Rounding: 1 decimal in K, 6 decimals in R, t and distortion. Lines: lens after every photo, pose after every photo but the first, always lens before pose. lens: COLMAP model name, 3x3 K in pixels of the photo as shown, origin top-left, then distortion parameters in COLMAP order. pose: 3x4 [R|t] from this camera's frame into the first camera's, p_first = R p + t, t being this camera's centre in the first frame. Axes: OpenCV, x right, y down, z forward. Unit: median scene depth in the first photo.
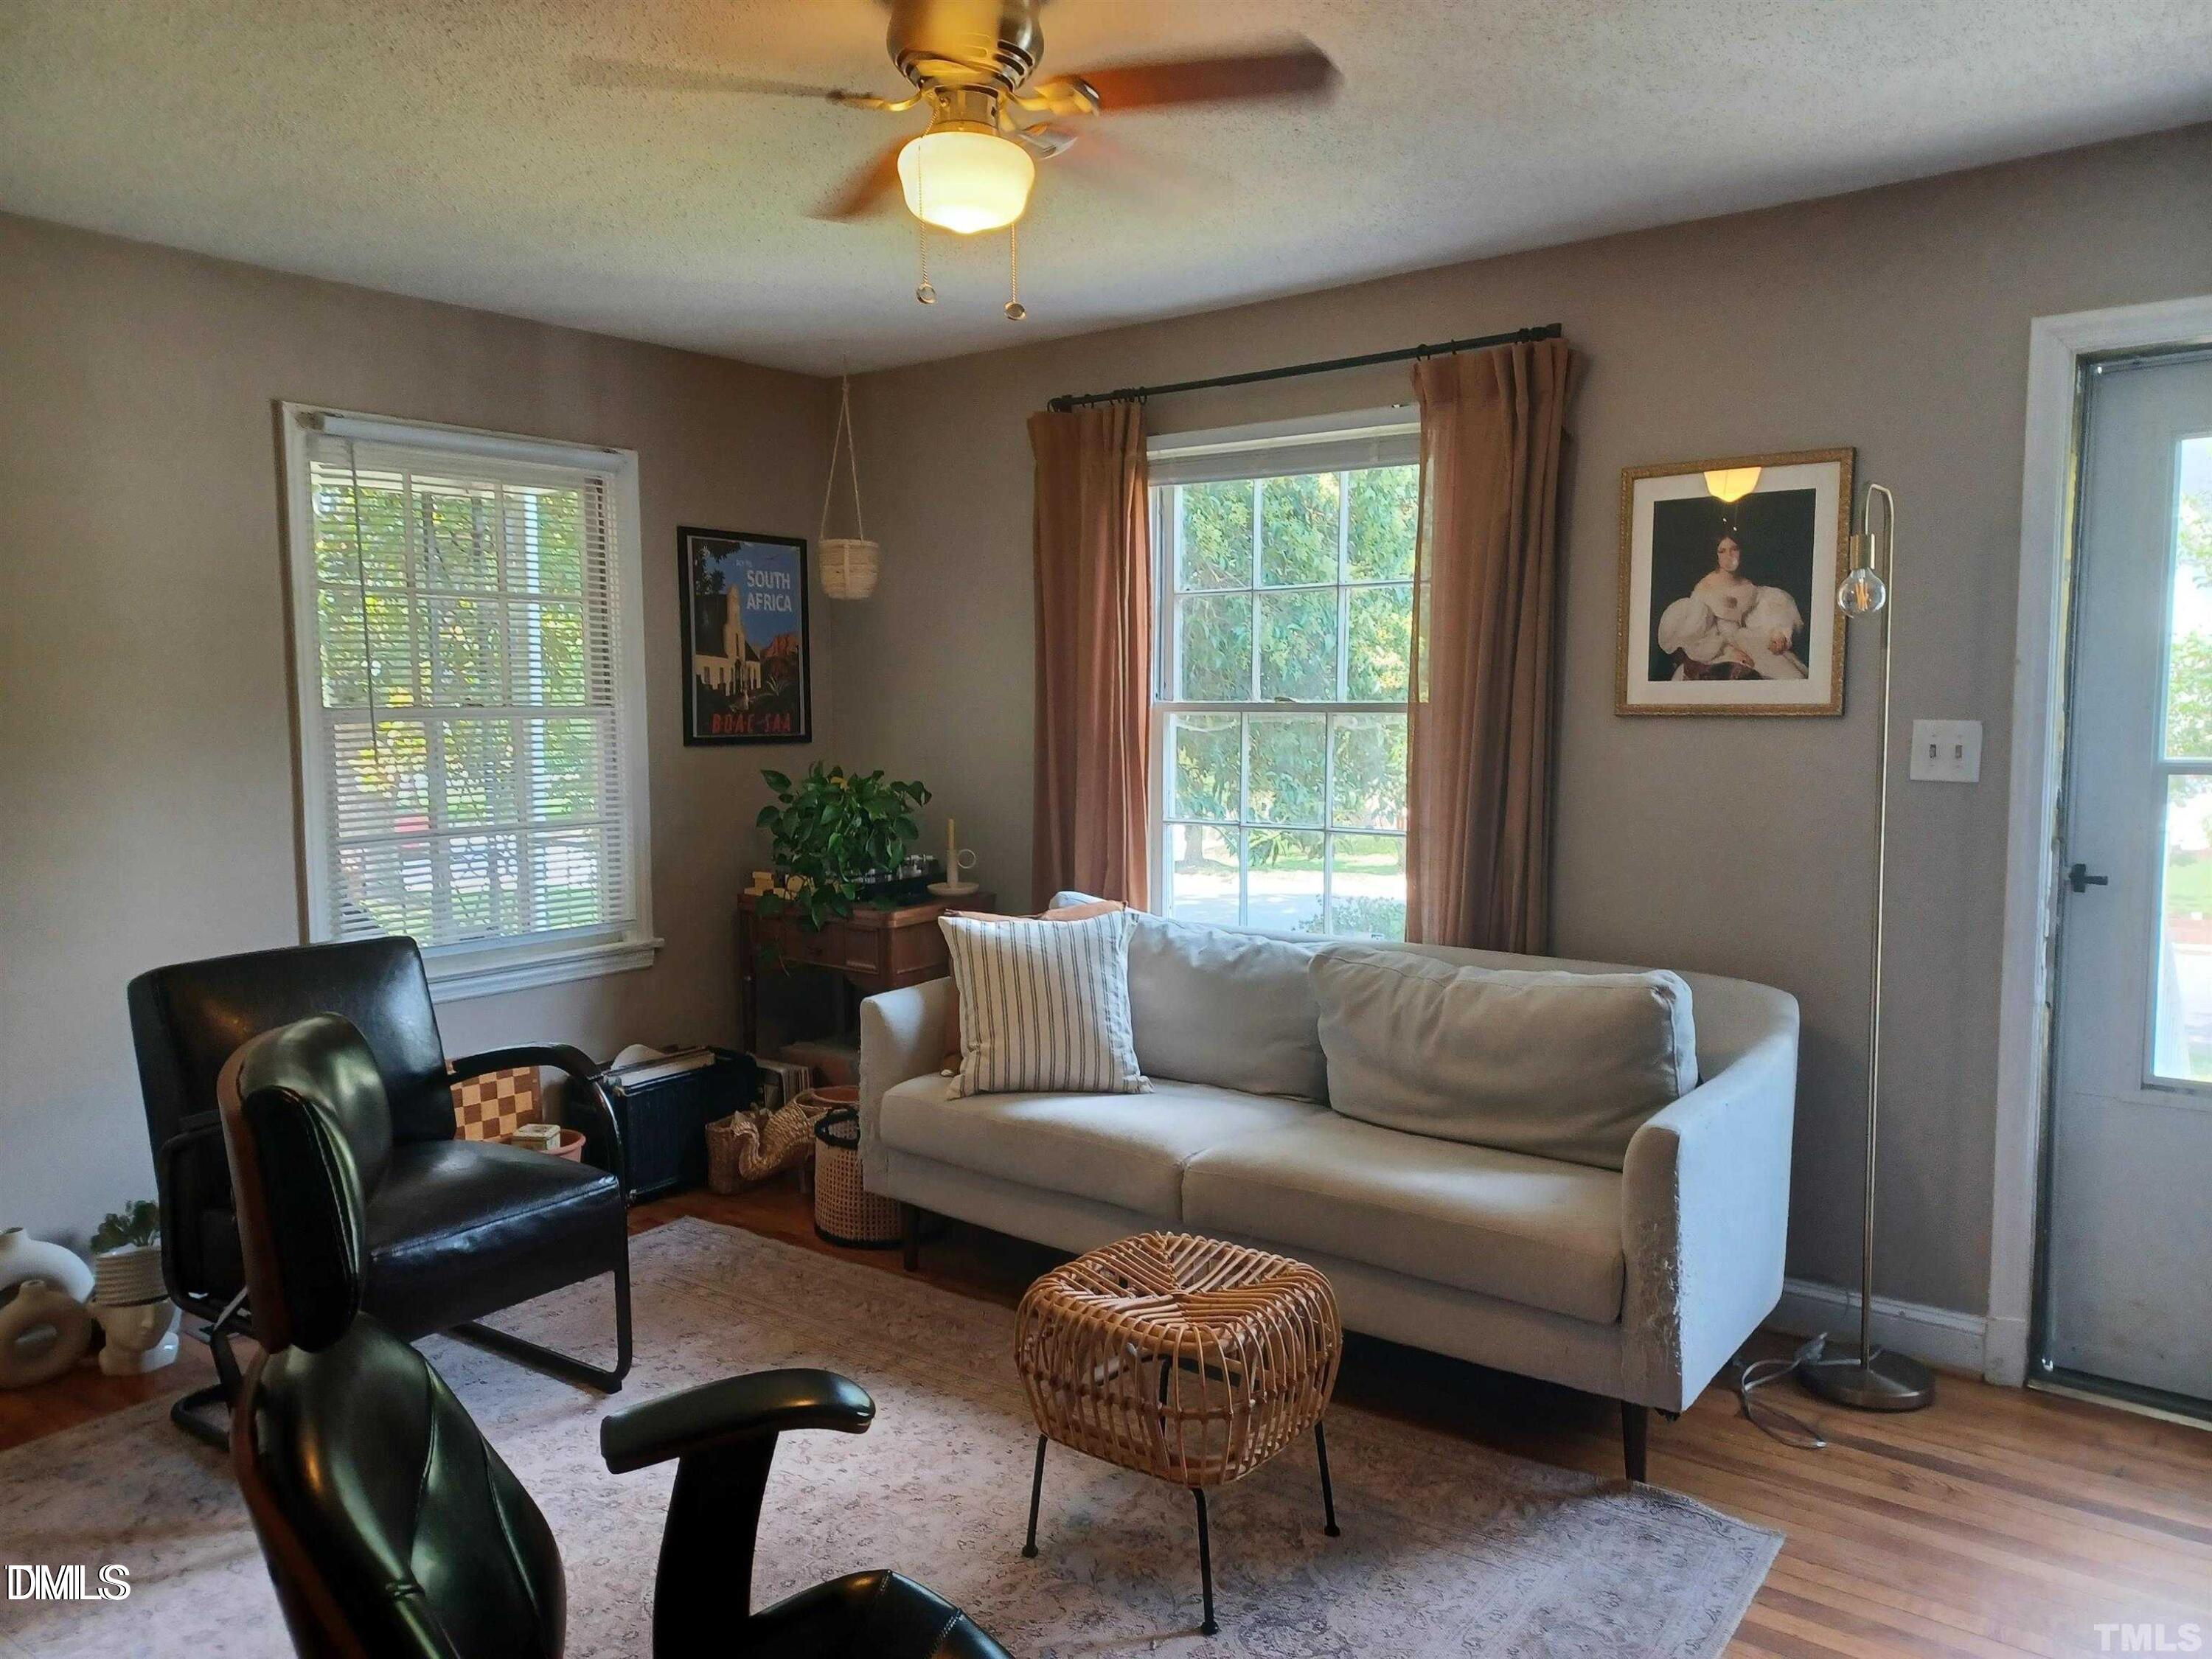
lens RADIAL K [[1605.7, 0, 1106.0], [0, 1605.7, 829.5], [0, 0, 1]] dist [0.065906, -0.004439]
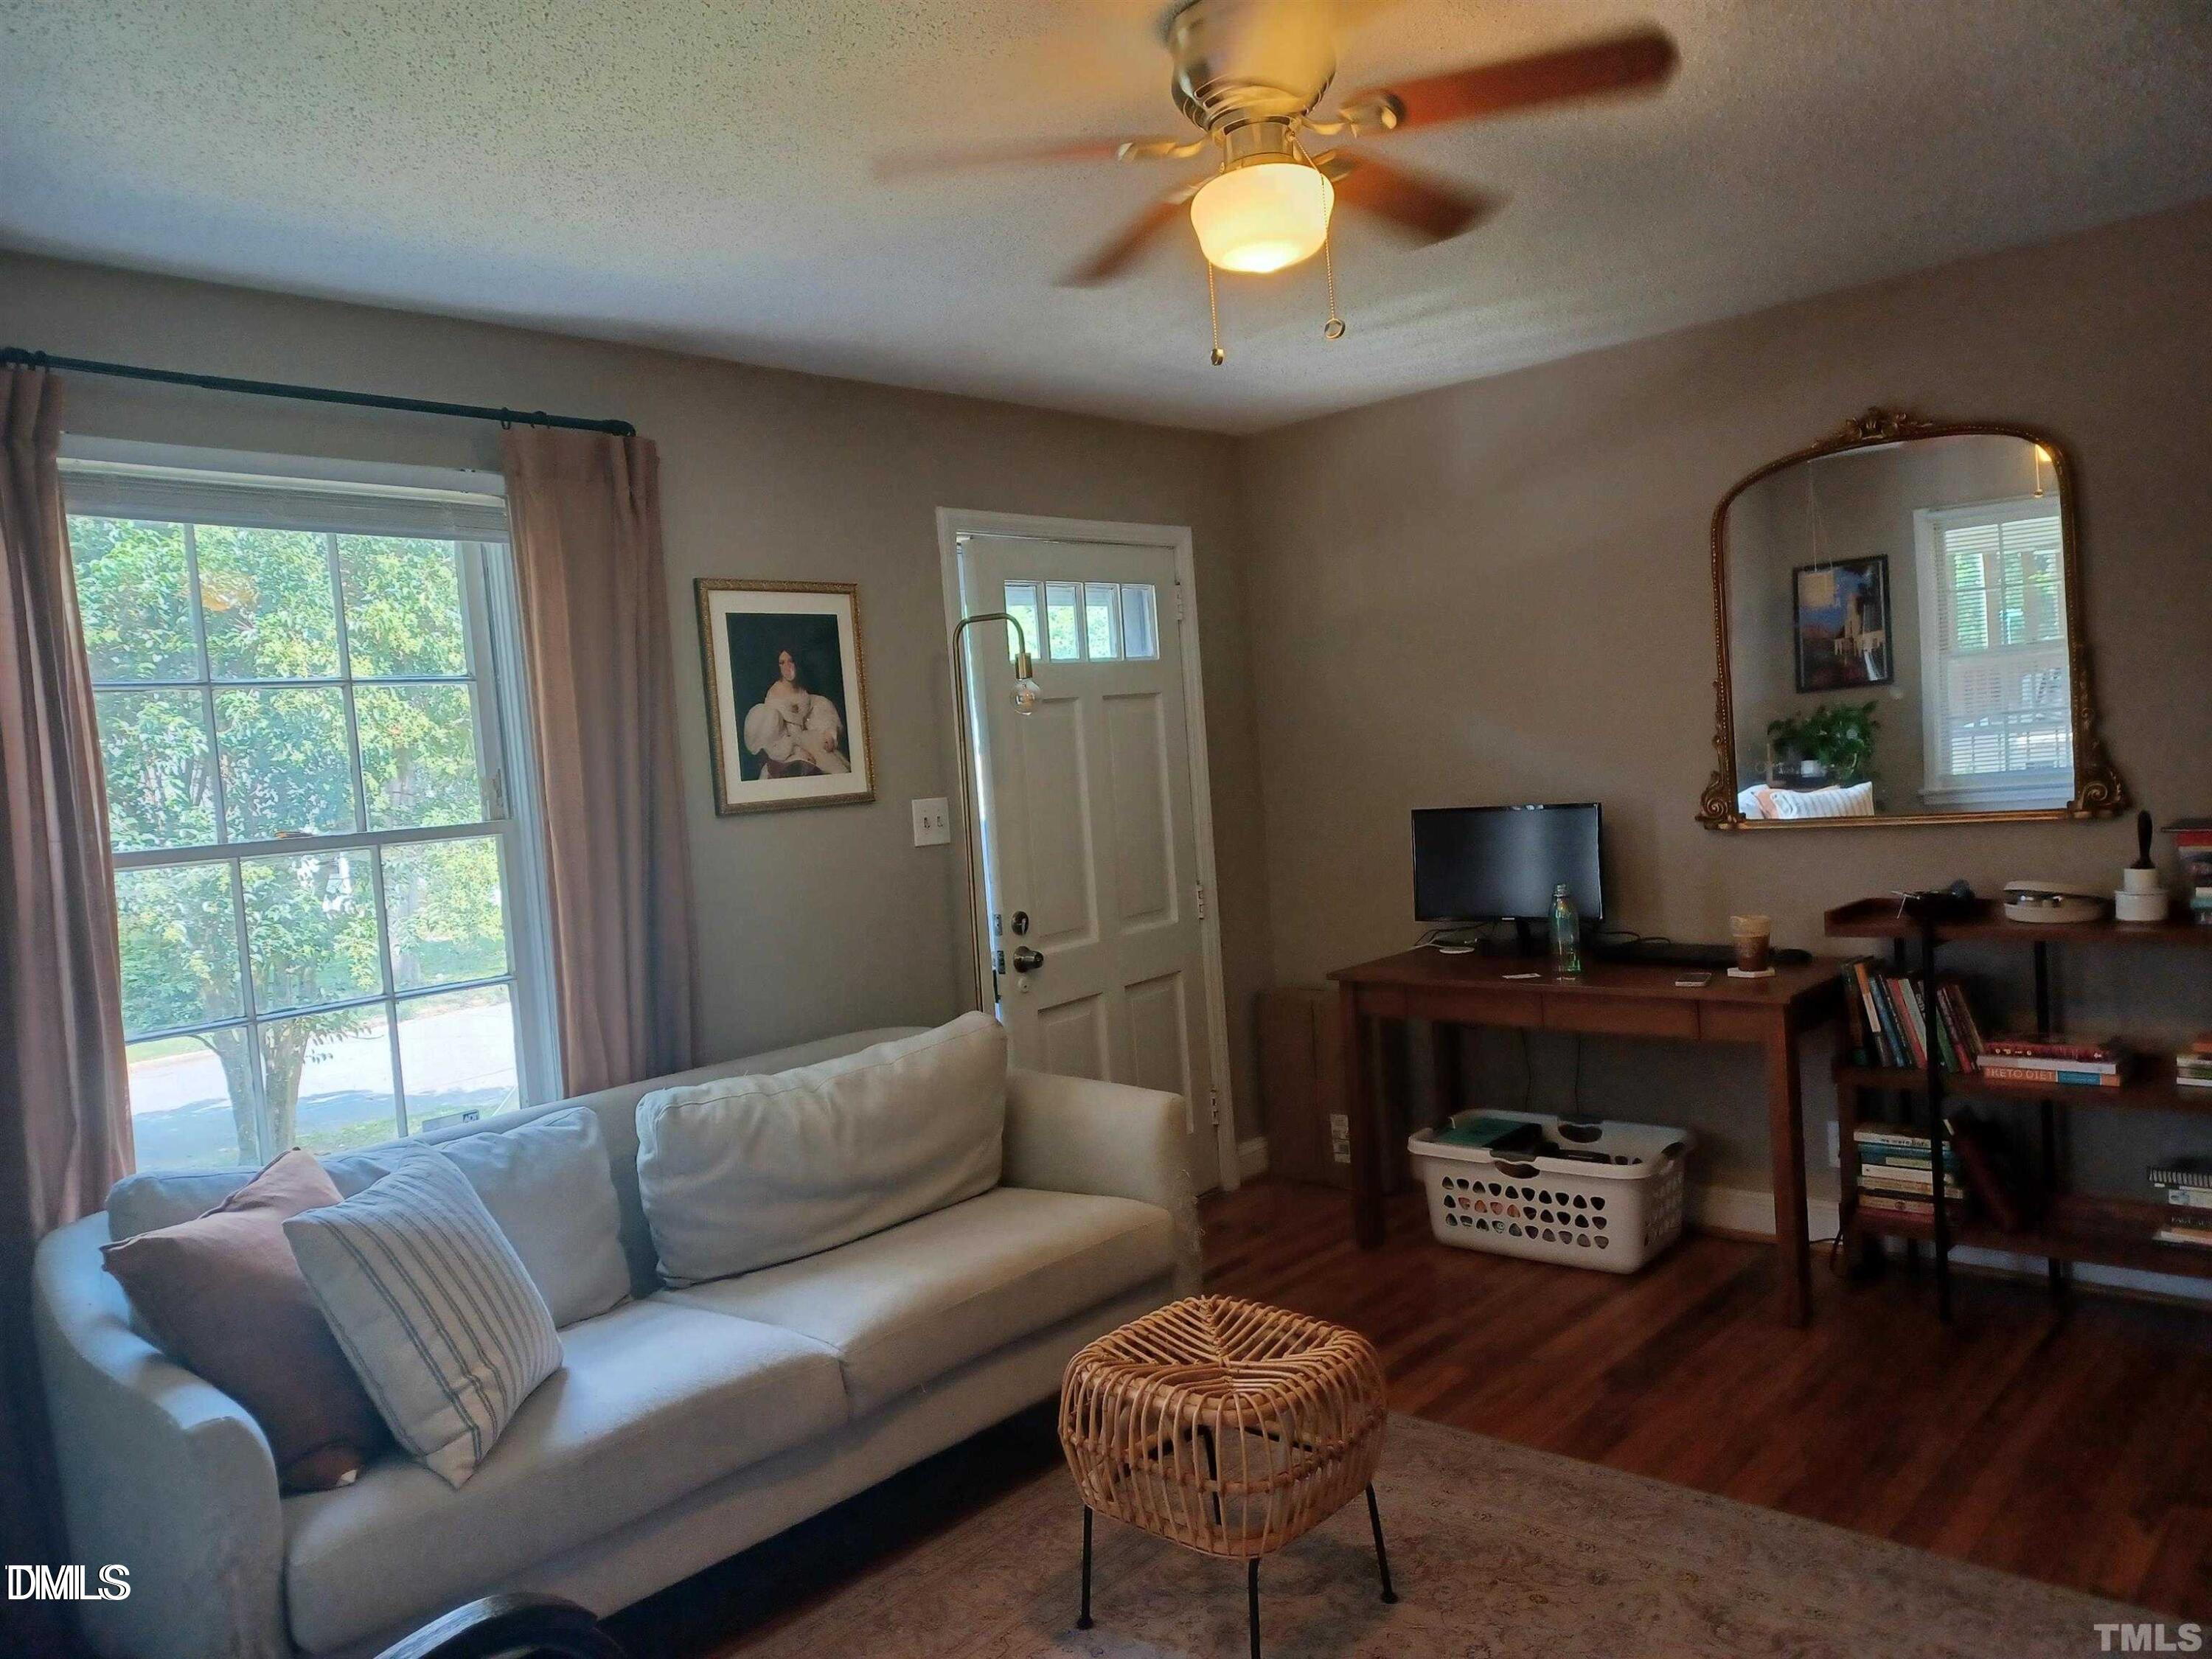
lens RADIAL K [[1605.7, 0, 1106.0], [0, 1605.7, 829.5], [0, 0, 1]] dist [0.065906, -0.004439]
pose [[0.099392, -0.063322, 0.993032, -0.710377], [0.141596, 0.988717, 0.048875, -0.080310], [-0.984922, 0.135752, 0.107236, 0.676300]]
